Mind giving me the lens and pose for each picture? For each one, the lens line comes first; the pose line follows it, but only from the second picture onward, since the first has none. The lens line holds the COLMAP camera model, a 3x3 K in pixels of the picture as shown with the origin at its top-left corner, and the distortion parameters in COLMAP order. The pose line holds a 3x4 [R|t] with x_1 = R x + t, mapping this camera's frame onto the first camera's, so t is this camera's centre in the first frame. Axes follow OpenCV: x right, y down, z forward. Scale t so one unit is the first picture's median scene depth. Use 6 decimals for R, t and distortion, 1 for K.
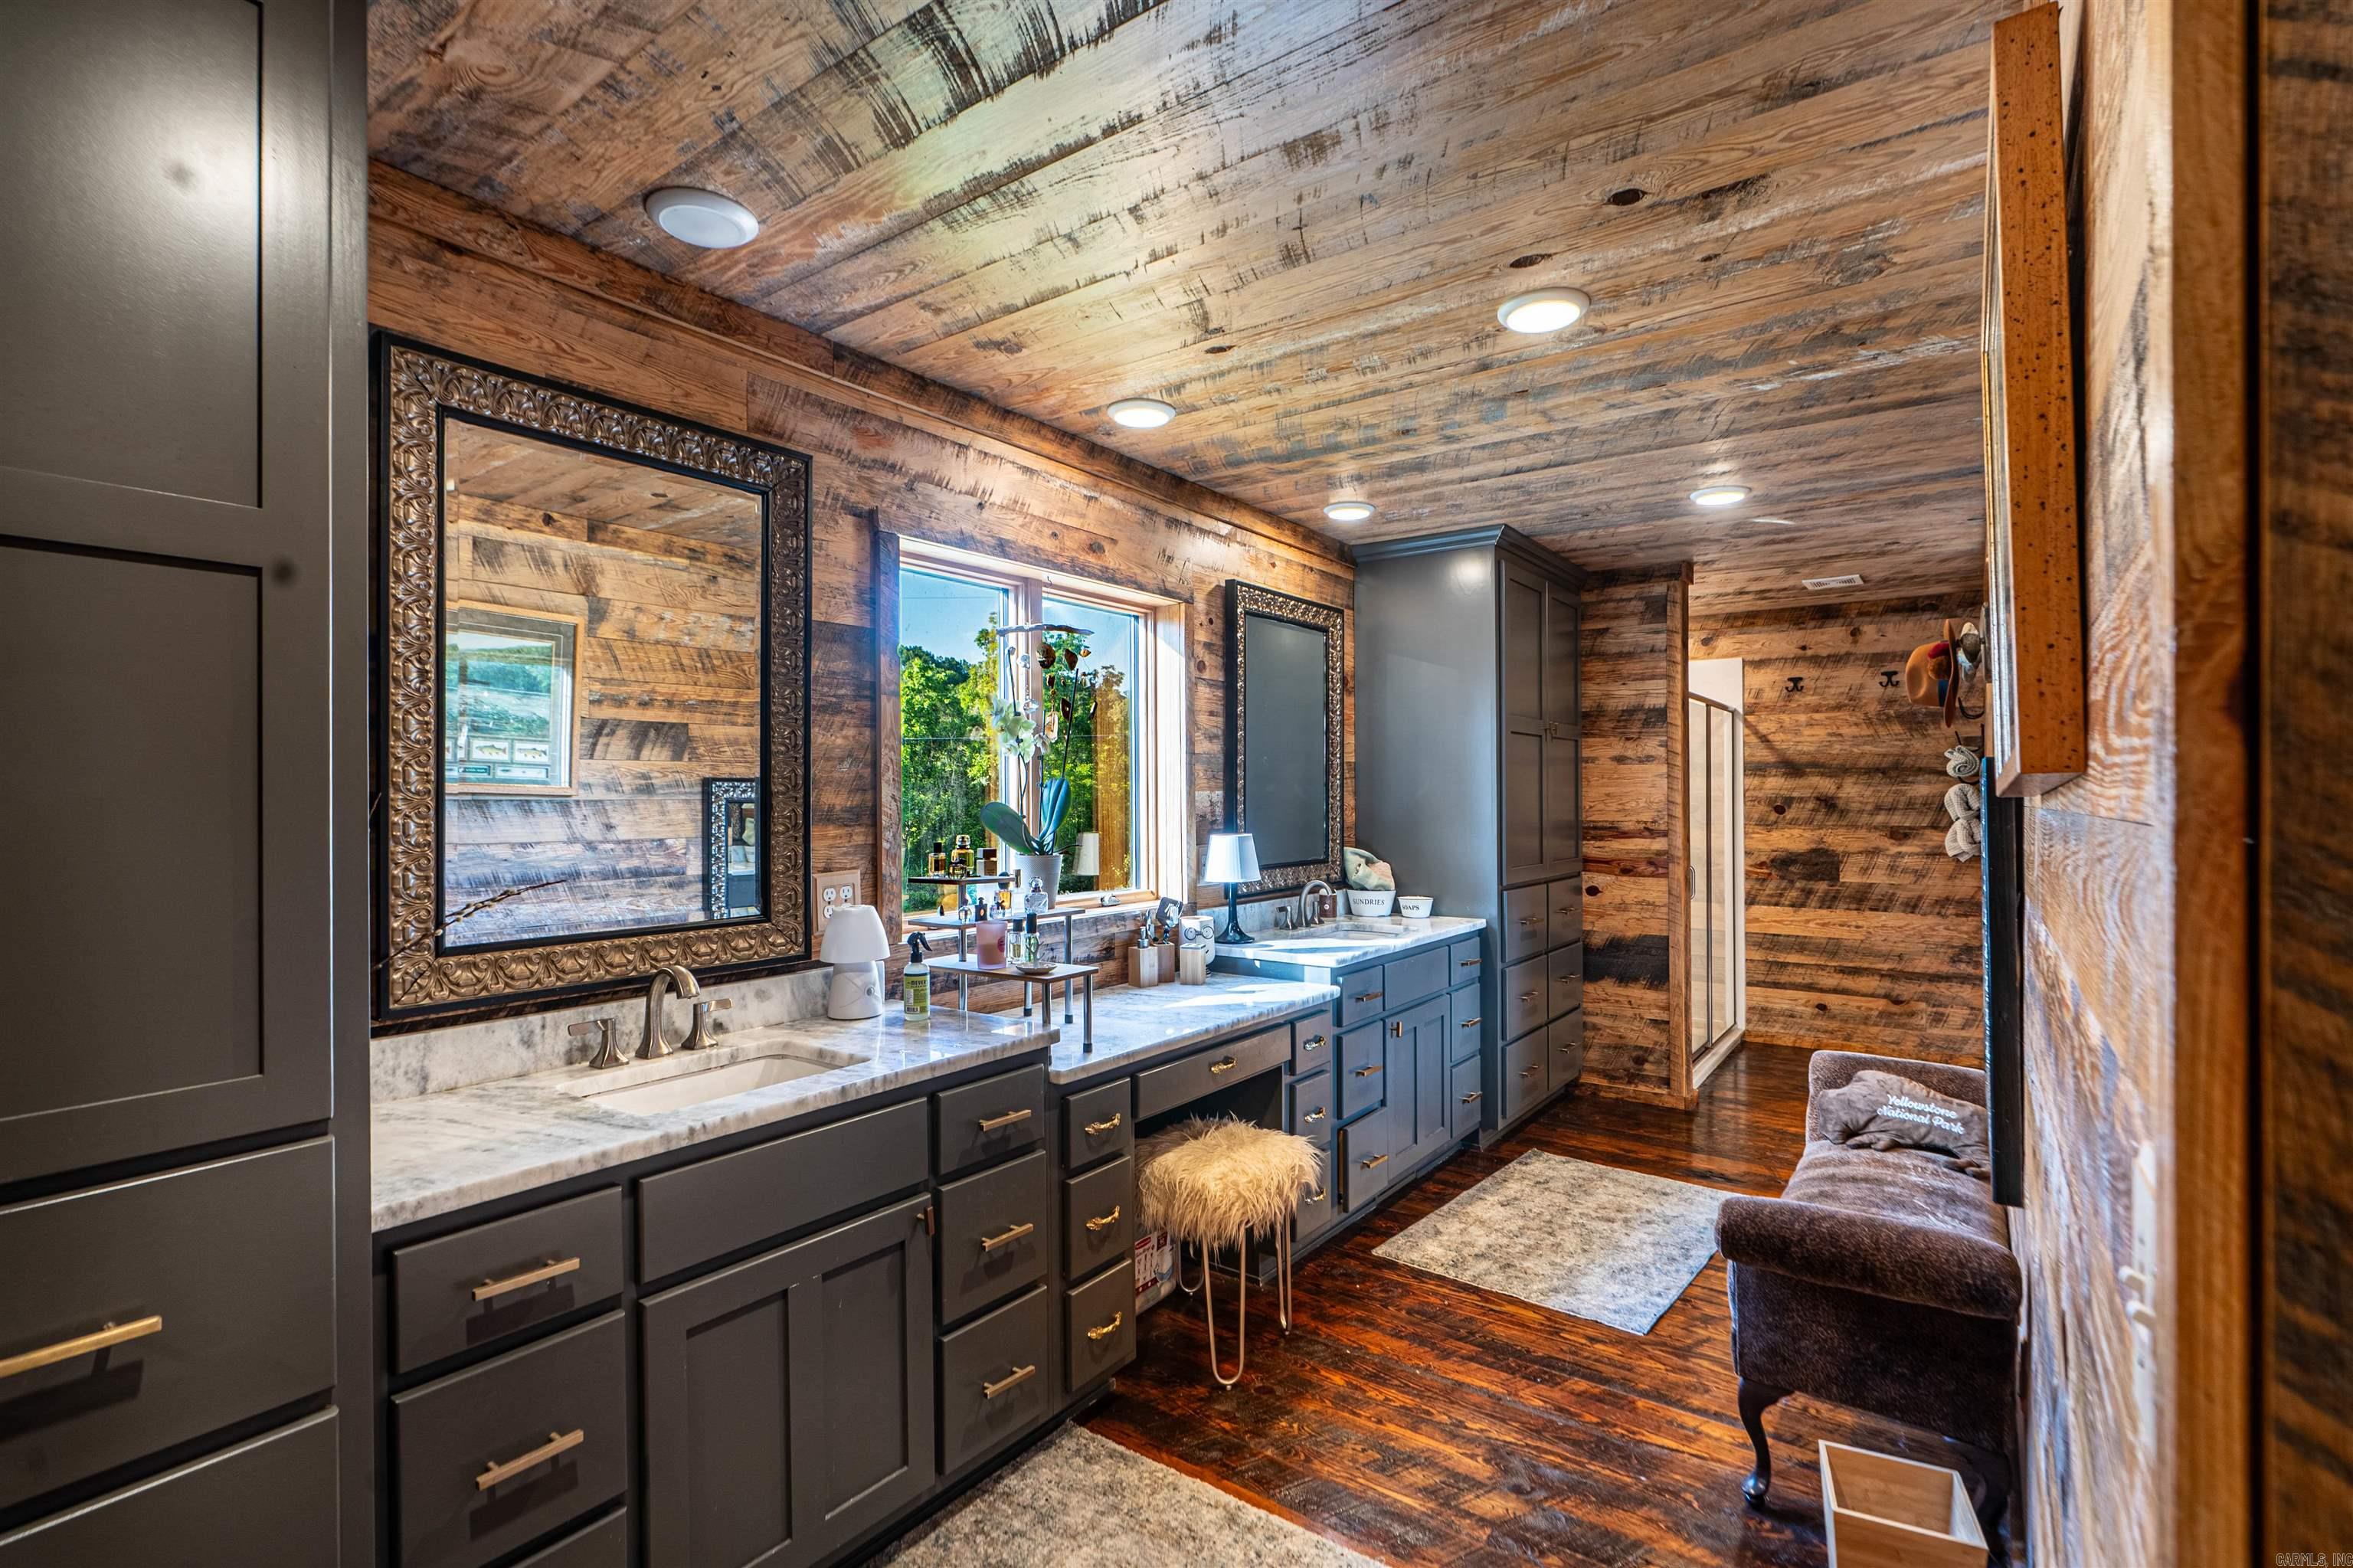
lens RADIAL K [[1065.0, 0, 1186.8], [0, 1065.0, 795.3], [0, 0, 1]] dist [-0.000974, -0.000087]
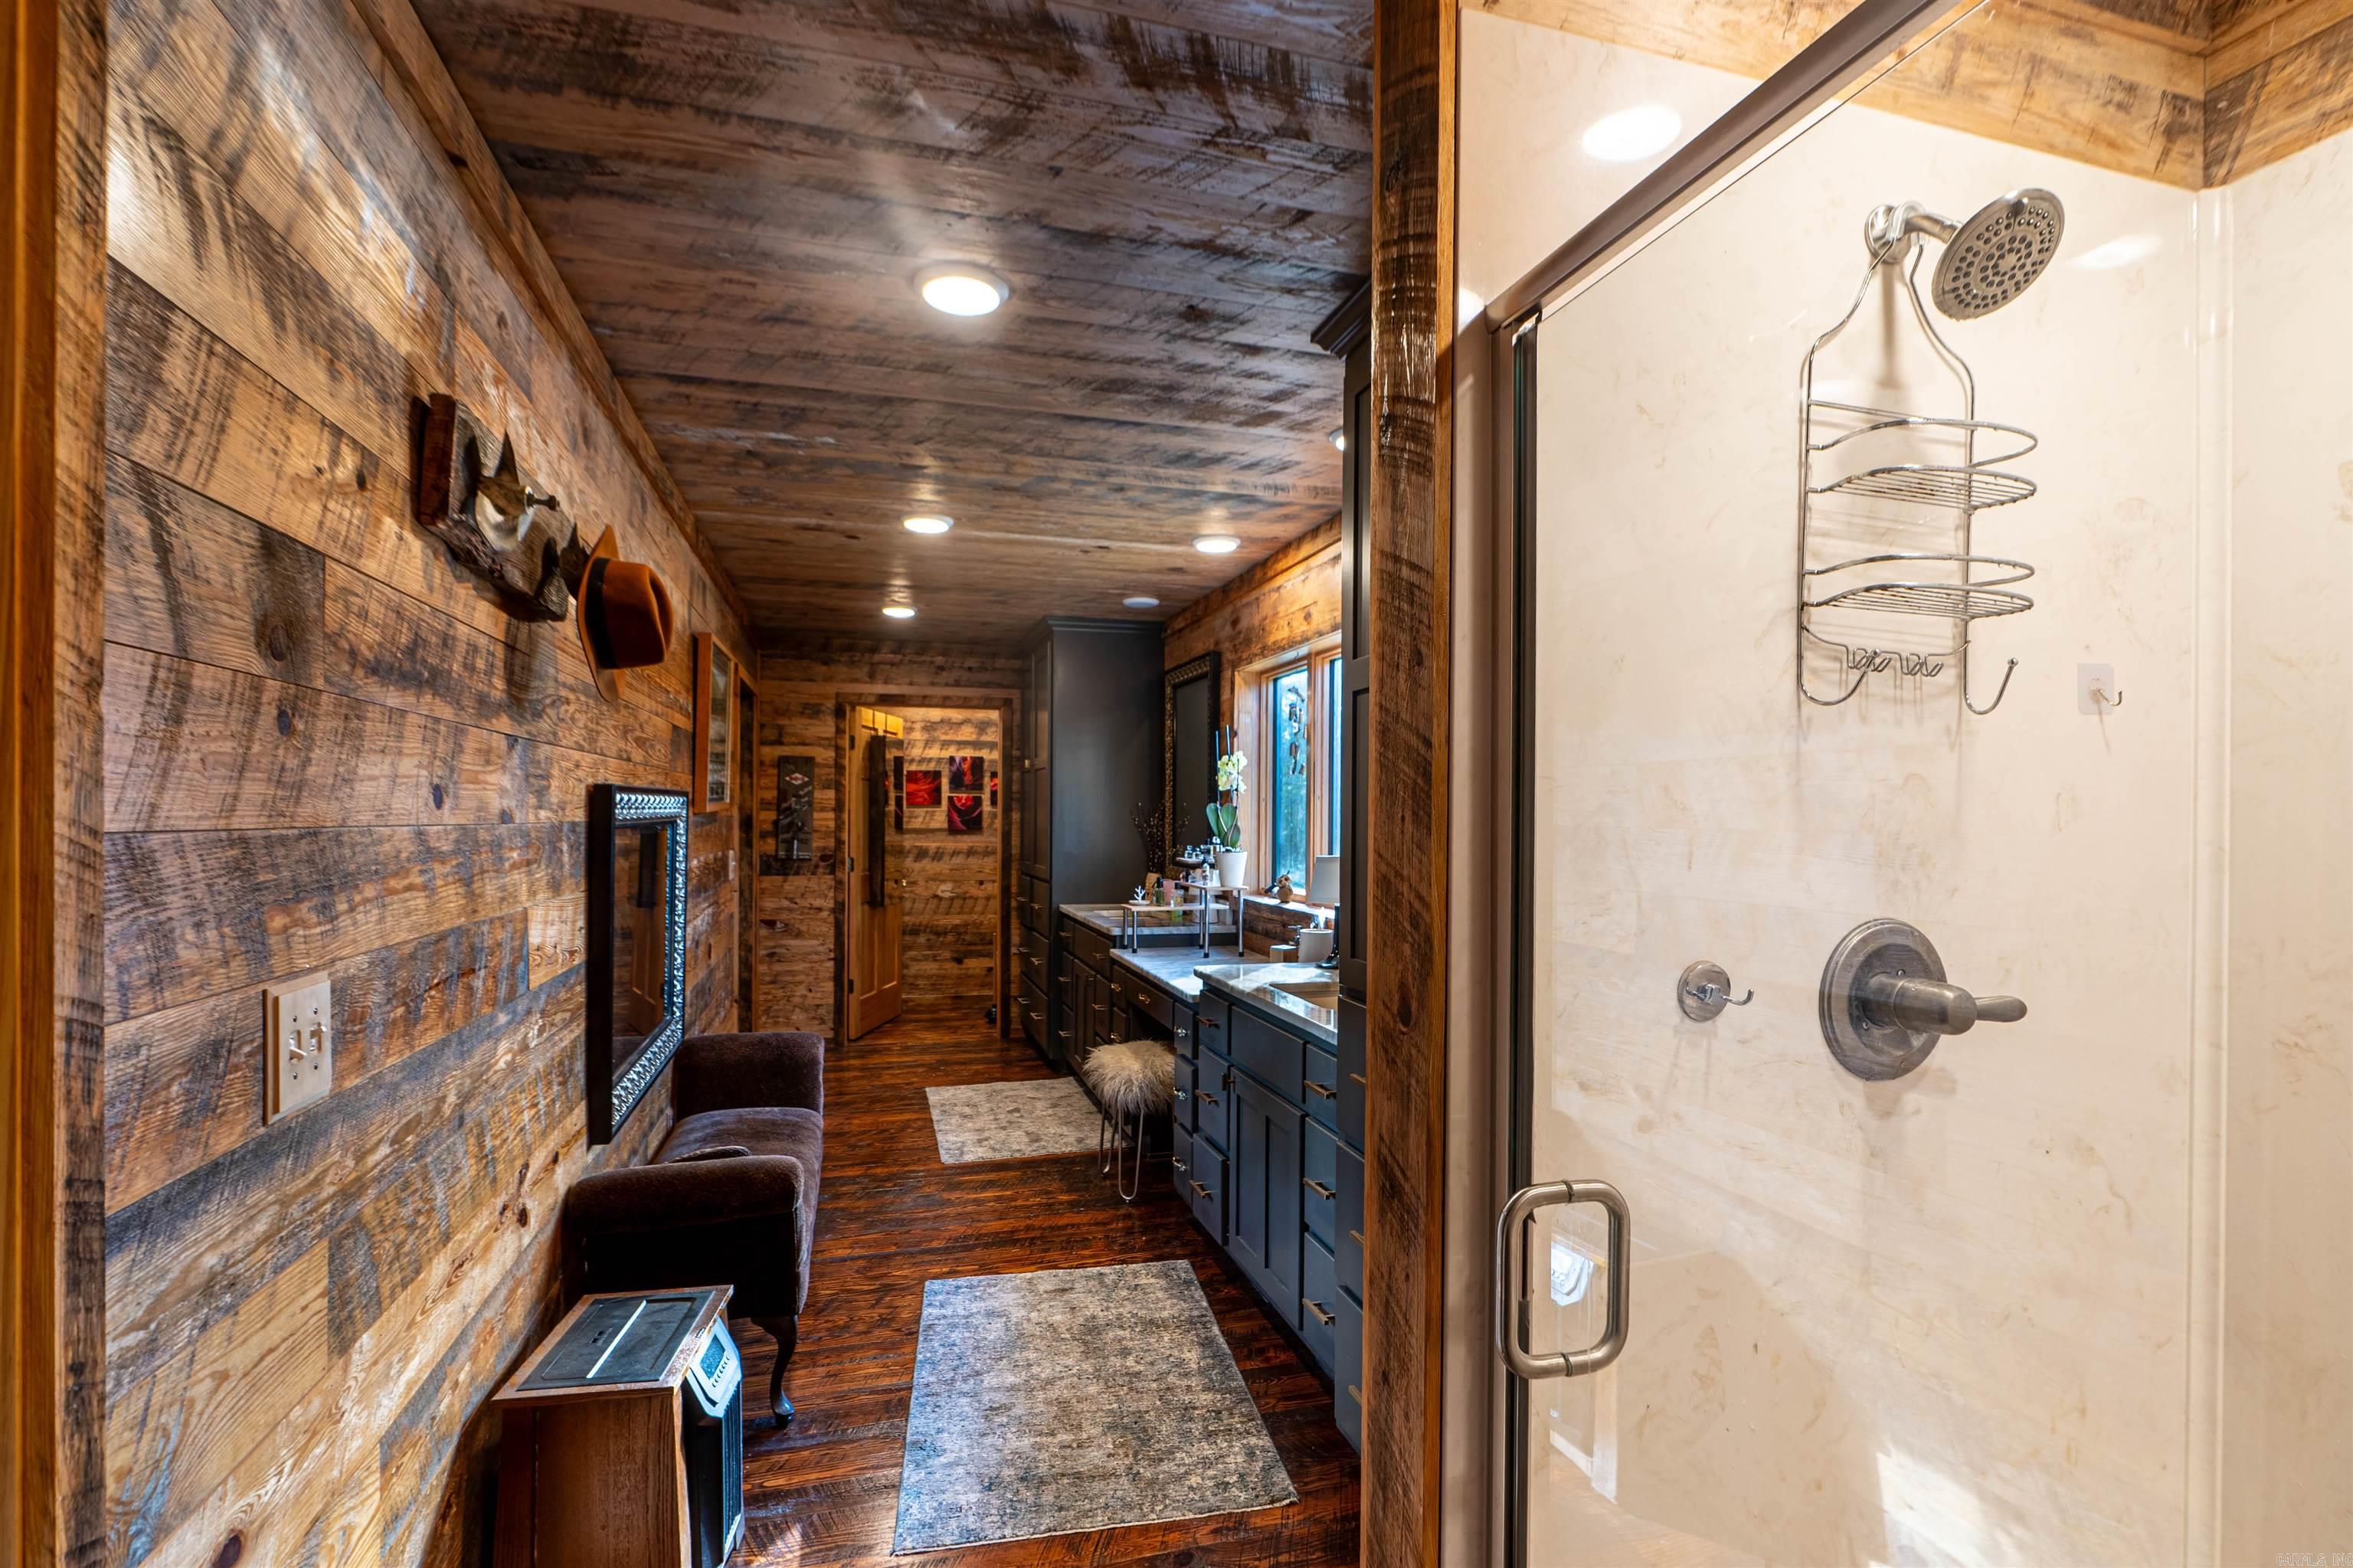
lens RADIAL K [[1082.1, 0, 1186.5], [0, 1082.1, 828.0], [0, 0, 1]] dist [0.000836, 0.000151]
pose [[-0.591625, 0.003679, -0.806205, 1.202512], [-0.003700, 0.999967, 0.007279, 0.008339], [0.806205, 0.007289, -0.591592, 1.923816]]
